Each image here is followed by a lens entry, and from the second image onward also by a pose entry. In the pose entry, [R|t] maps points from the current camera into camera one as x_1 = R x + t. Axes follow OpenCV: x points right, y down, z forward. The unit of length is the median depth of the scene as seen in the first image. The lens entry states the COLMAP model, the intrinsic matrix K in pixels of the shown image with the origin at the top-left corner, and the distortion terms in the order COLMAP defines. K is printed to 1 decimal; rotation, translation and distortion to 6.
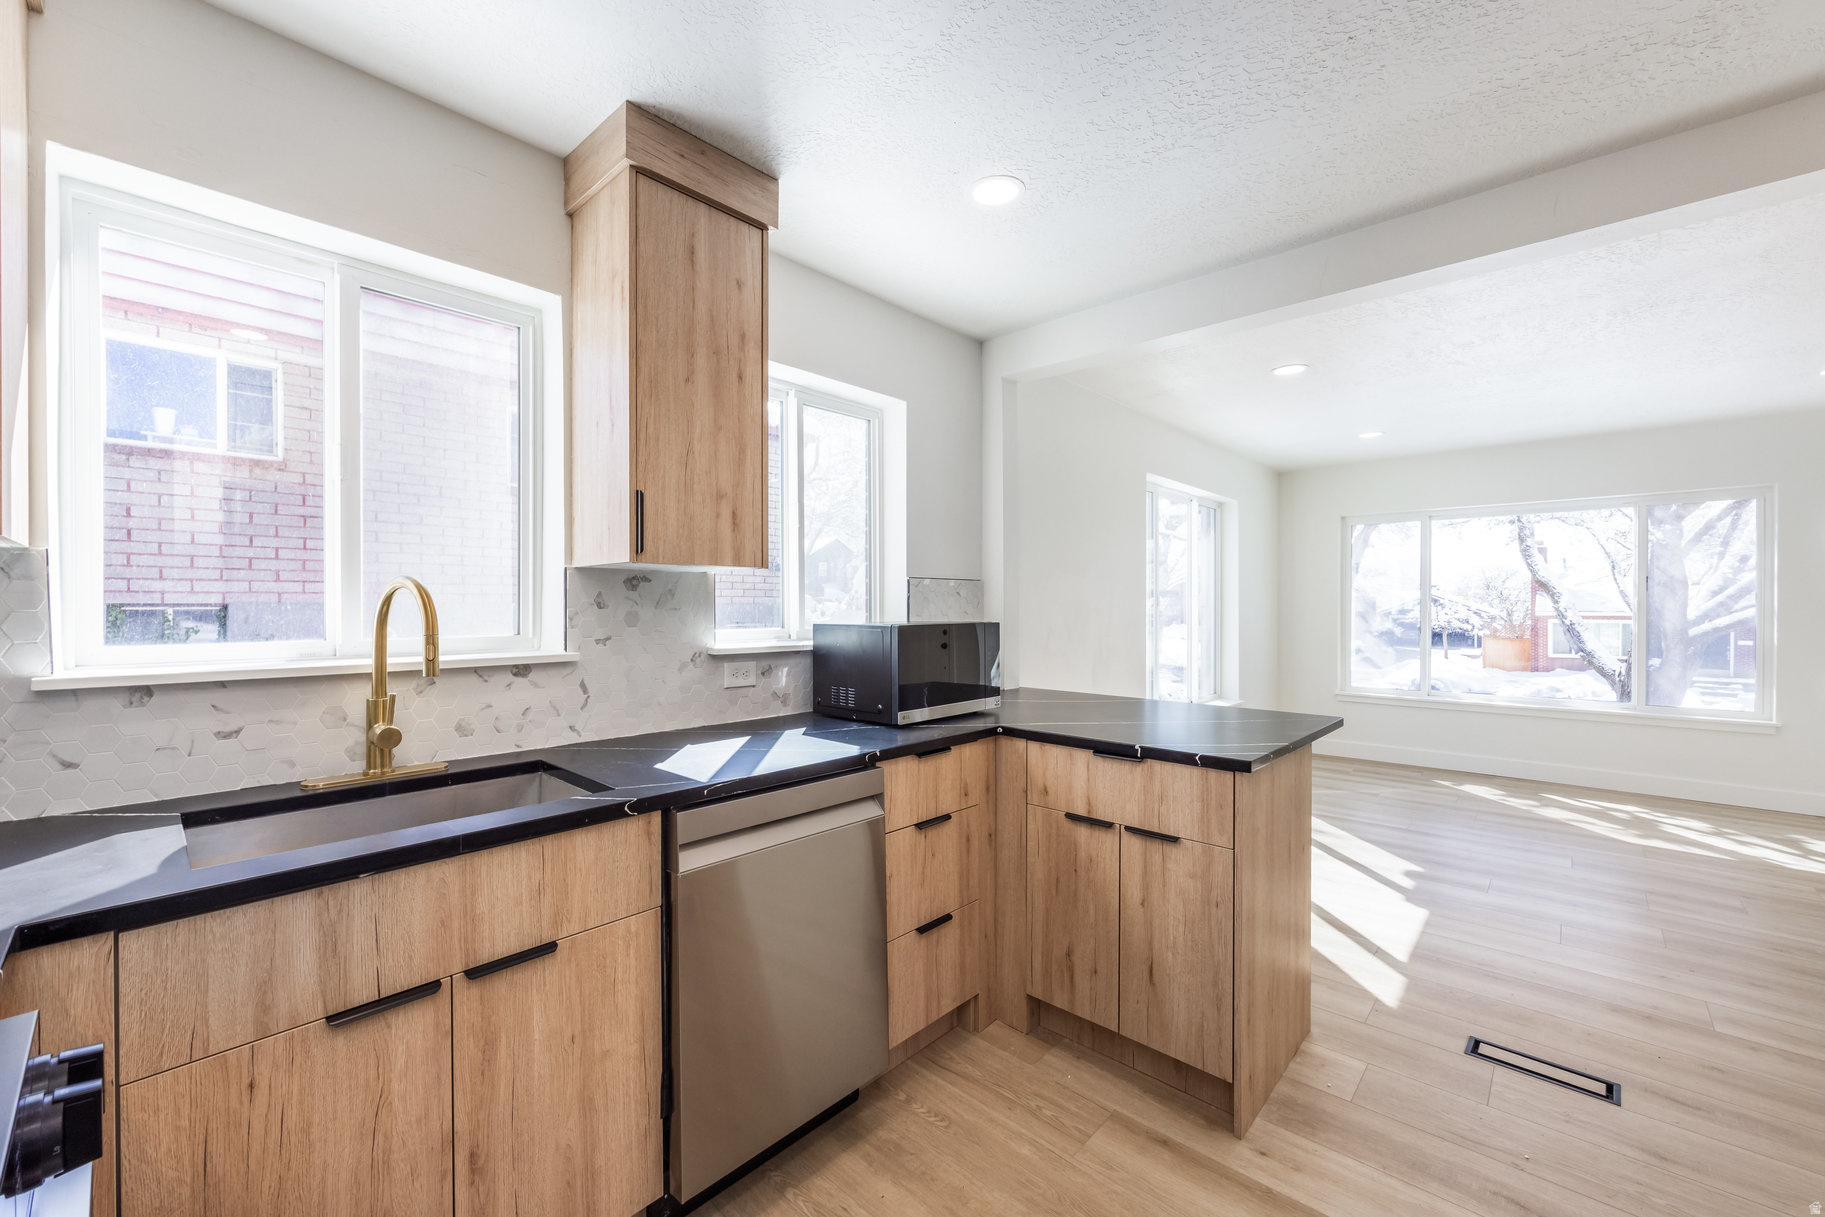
lens RADIAL K [[734.4, 0, 917.0], [0, 734.4, 611.2], [0, 0, 1]] dist [0.001225, -0.000221]
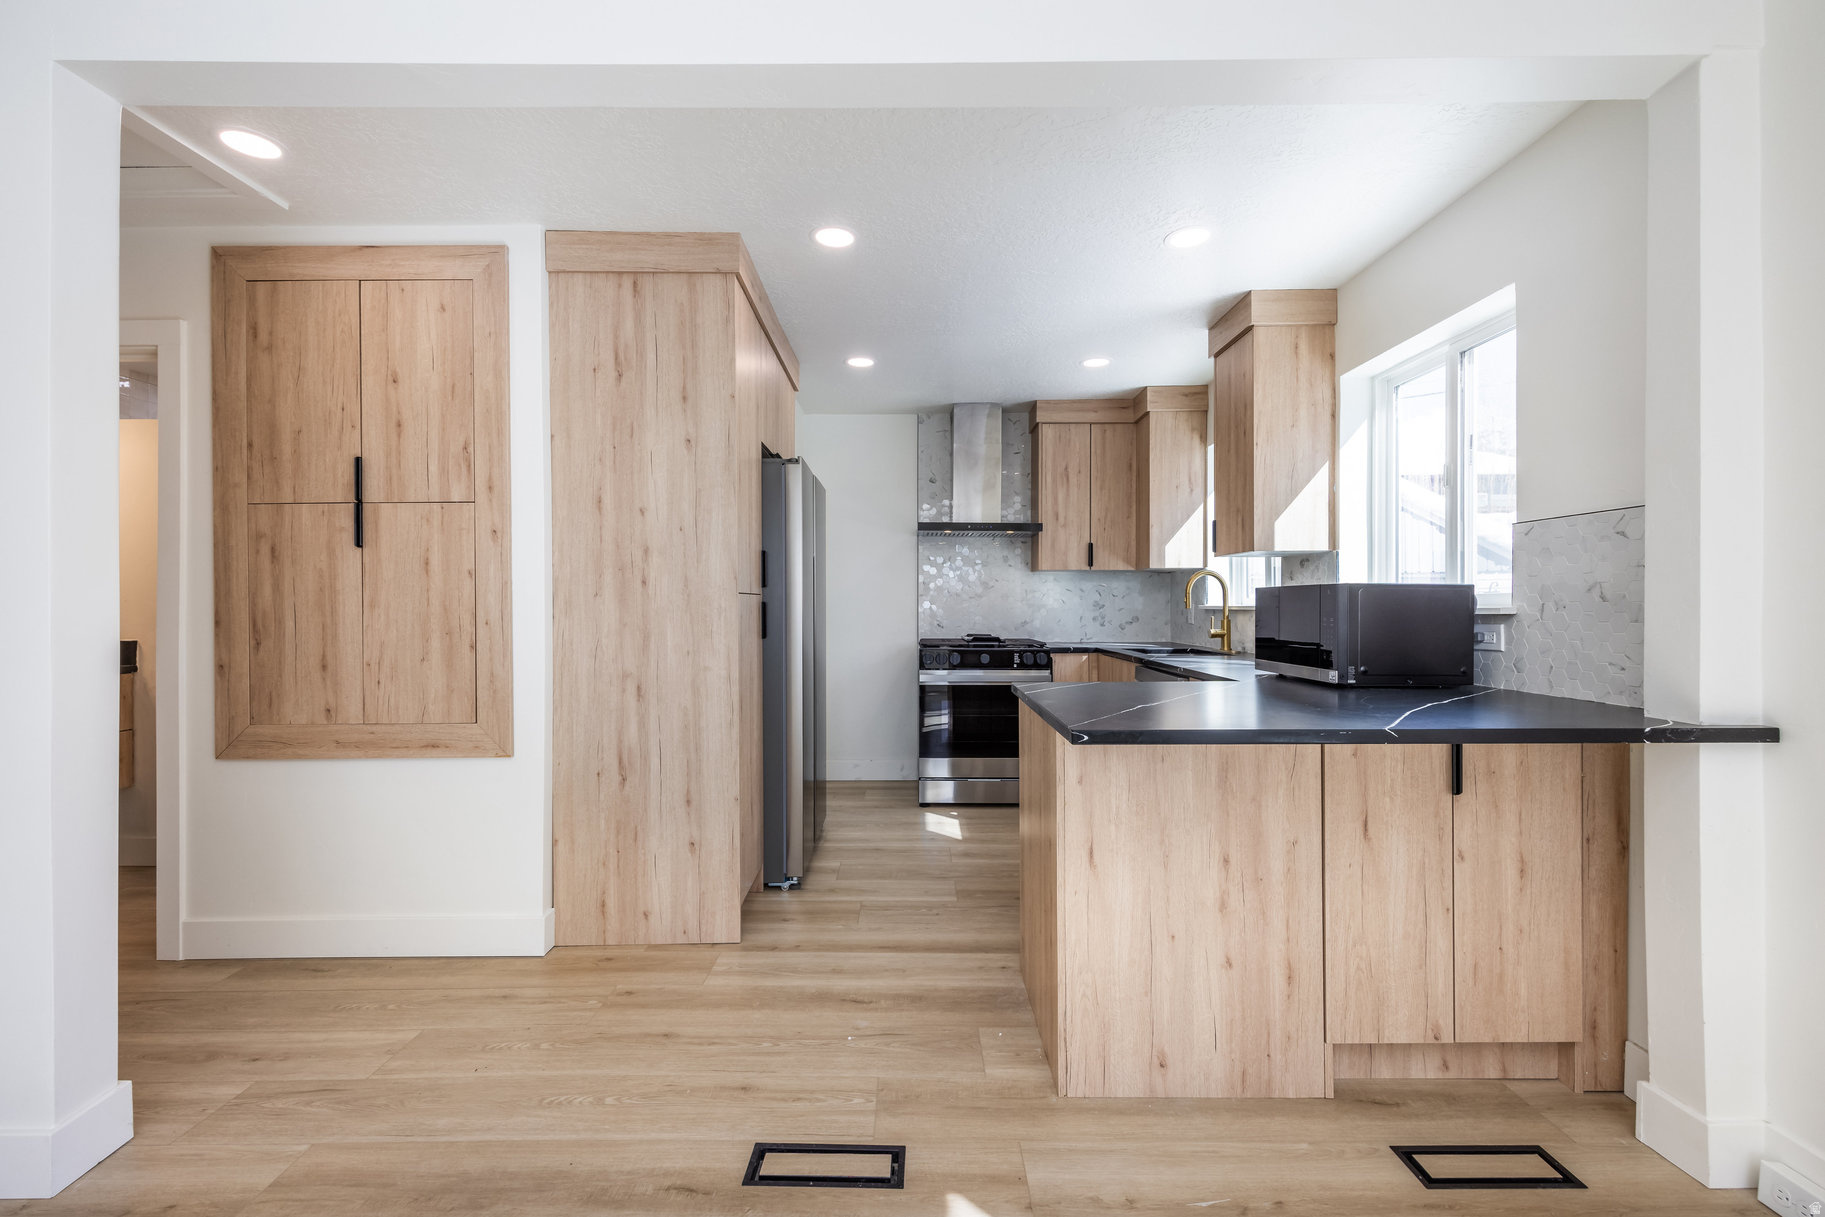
lens RADIAL K [[781.8, 0, 941.2], [0, 781.8, 607.8], [0, 0, 1]] dist [0.003802, 0.000249]
pose [[-0.720429, 0.001625, -0.693527, 1.390360], [-0.003594, 0.999975, 0.006077, 0.051971], [0.693519, 0.006871, -0.720405, 1.746309]]
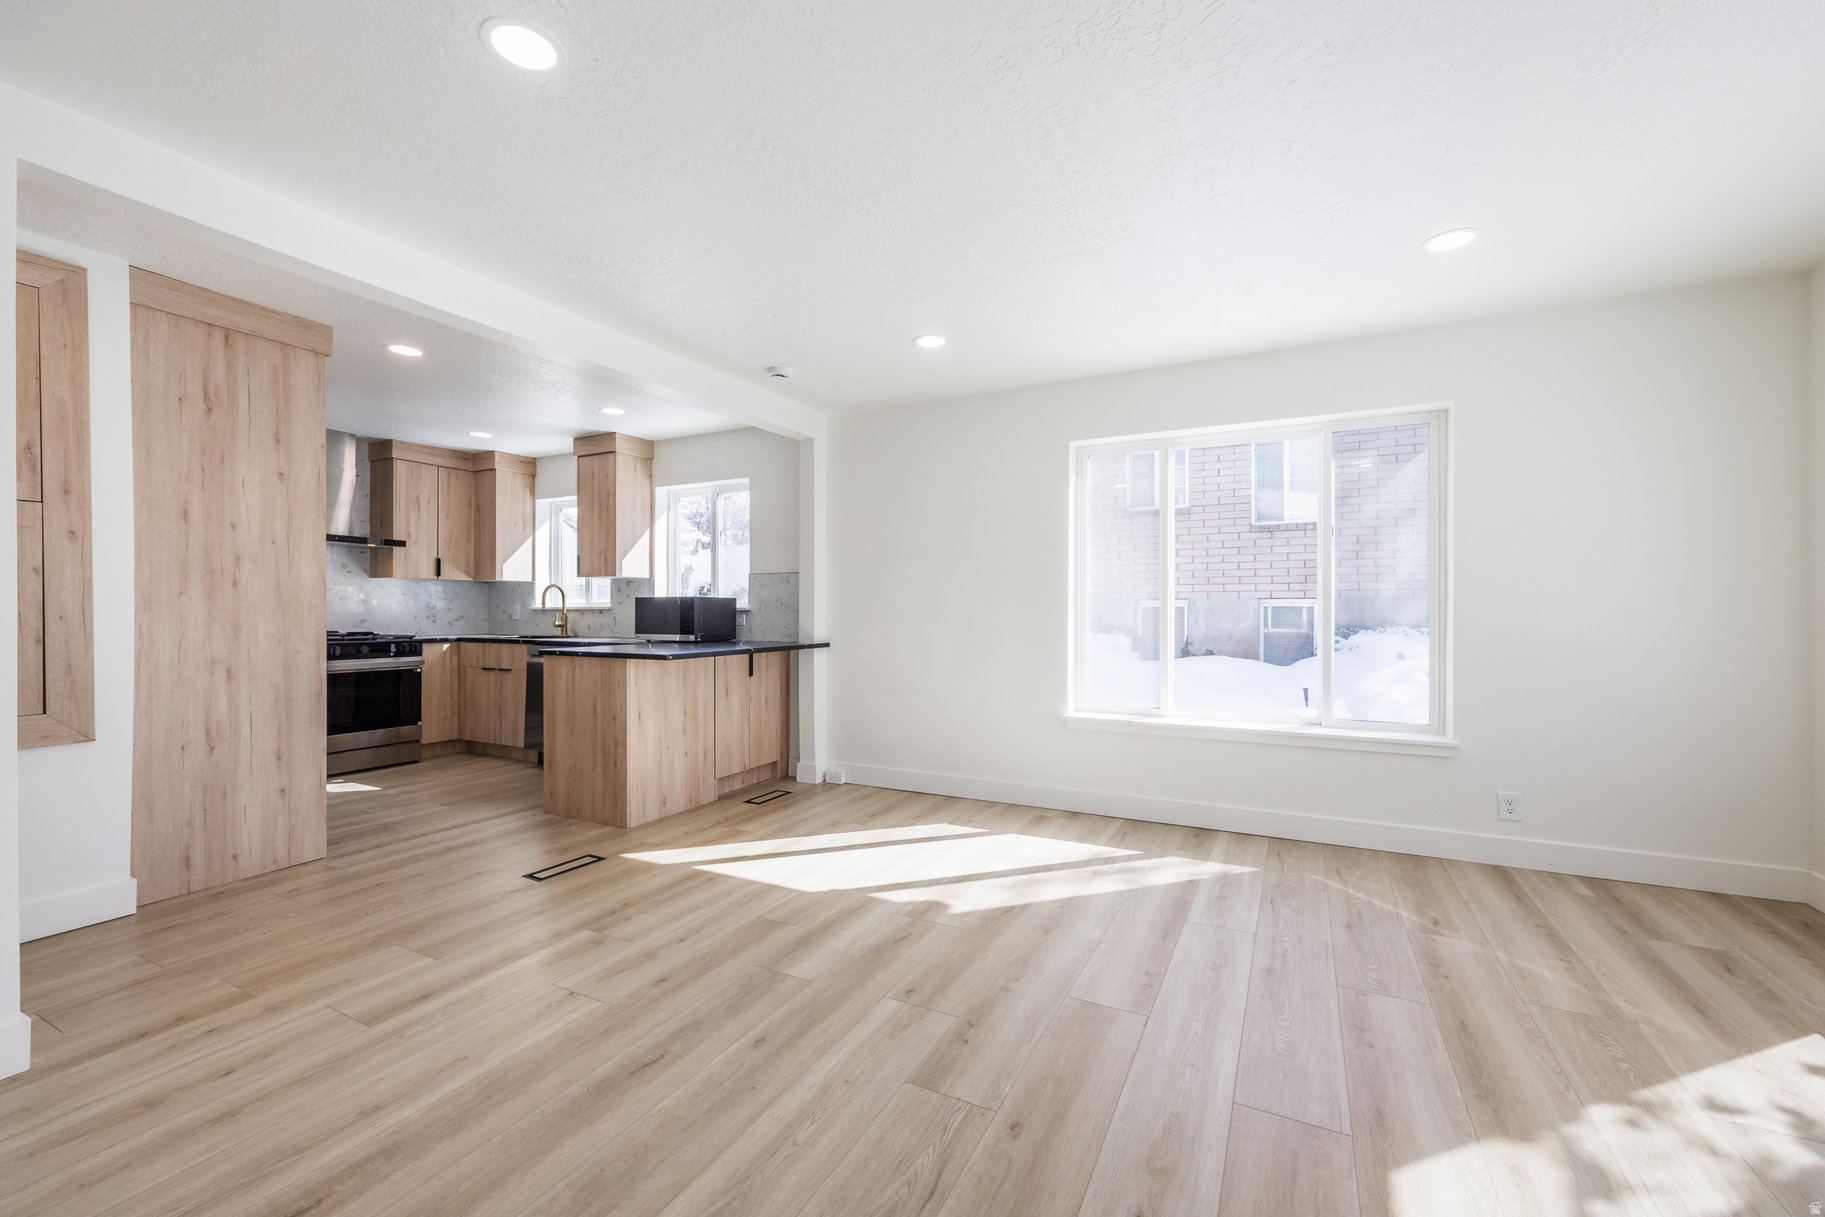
lens RADIAL K [[713.6, 0, 932.2], [0, 713.6, 610.7], [0, 0, 1]] dist [0.001866, 0.000199]
pose [[0.291139, -0.000065, -0.956681, 2.703380], [-0.007102, 0.999972, -0.002229, 0.067504], [0.956655, 0.007443, 0.291130, 1.380561]]
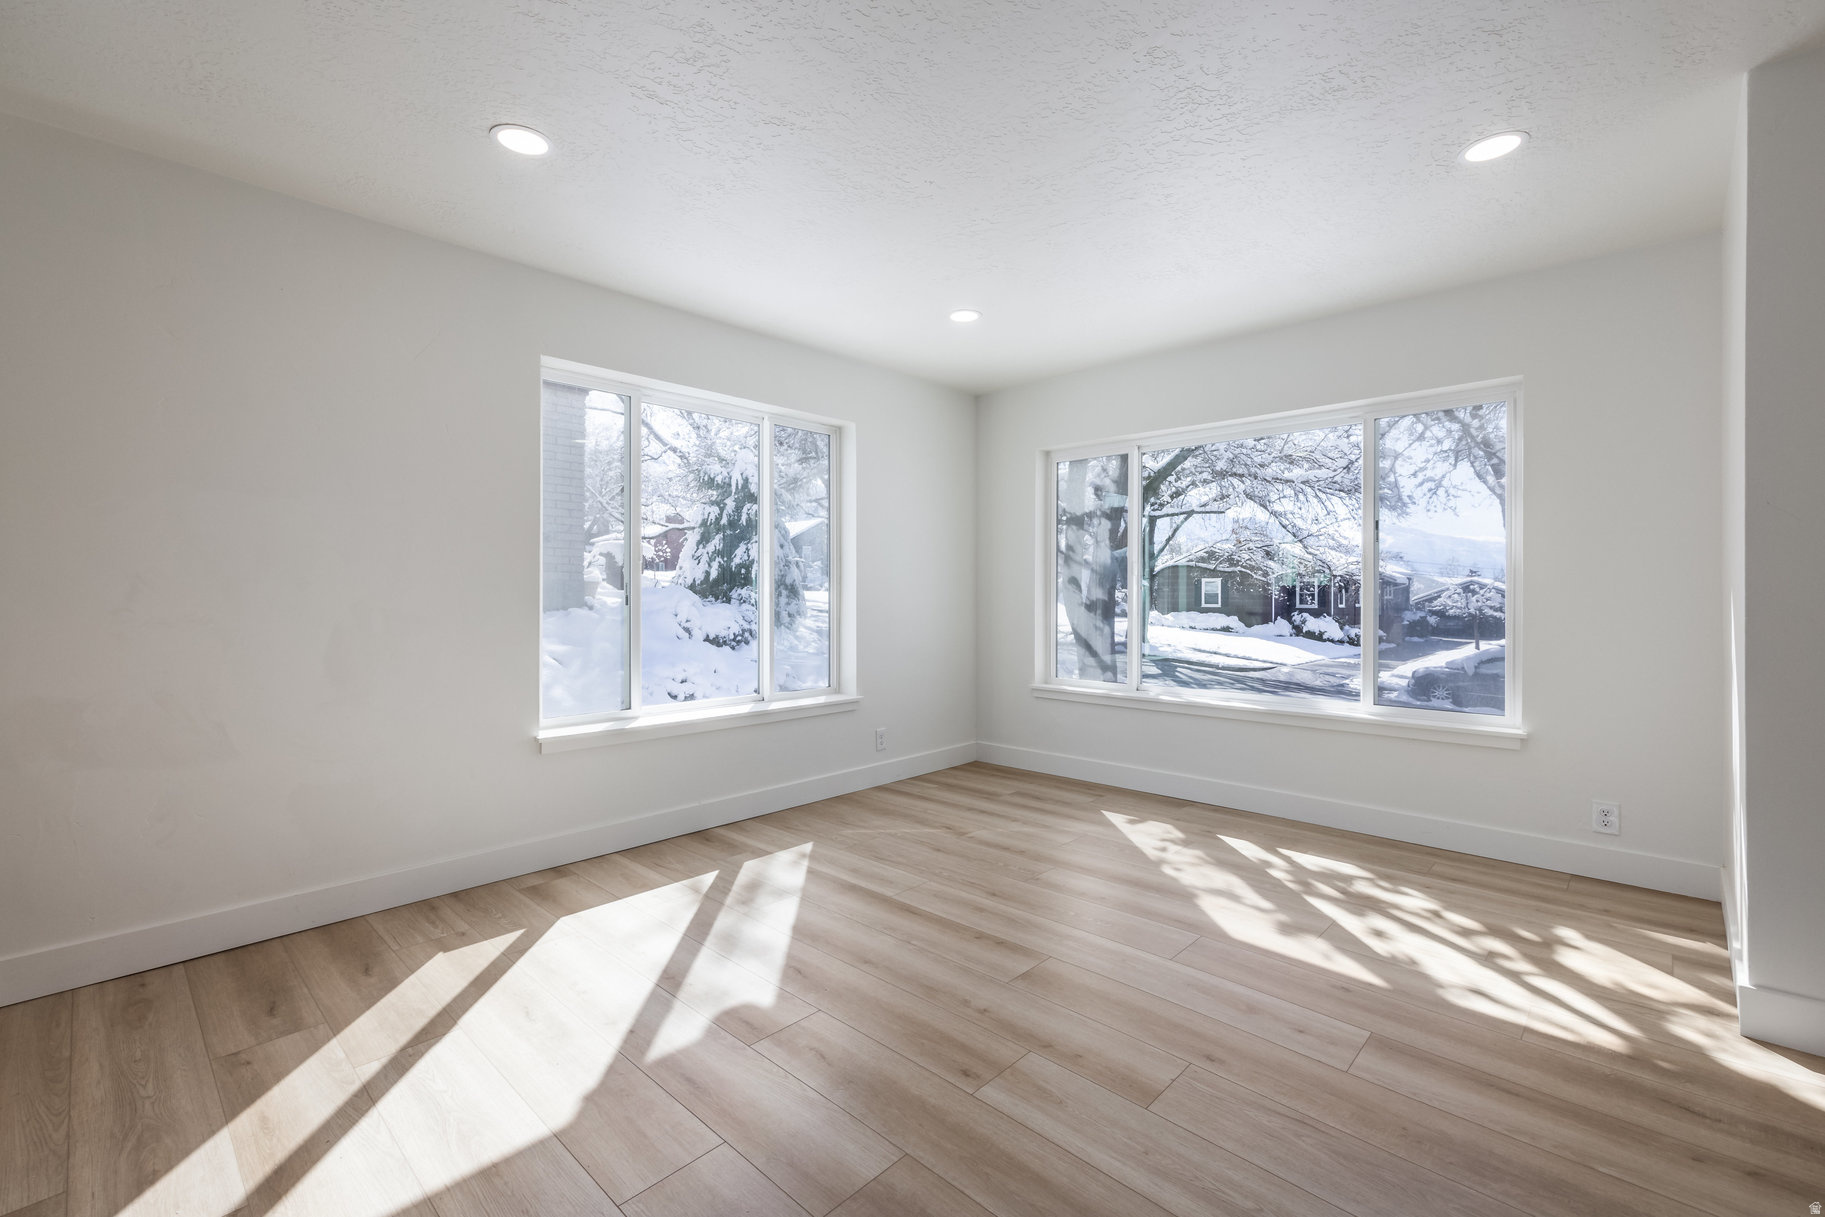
lens RADIAL K [[774.7, 0, 914.5], [0, 774.7, 597.0], [0, 0, 1]] dist [0.015773, 0.000272]
pose [[0.999834, -0.002211, -0.018059, 1.573787], [0.002128, 0.999987, -0.004615, 0.080322], [0.018069, 0.004576, 0.999826, 0.710332]]
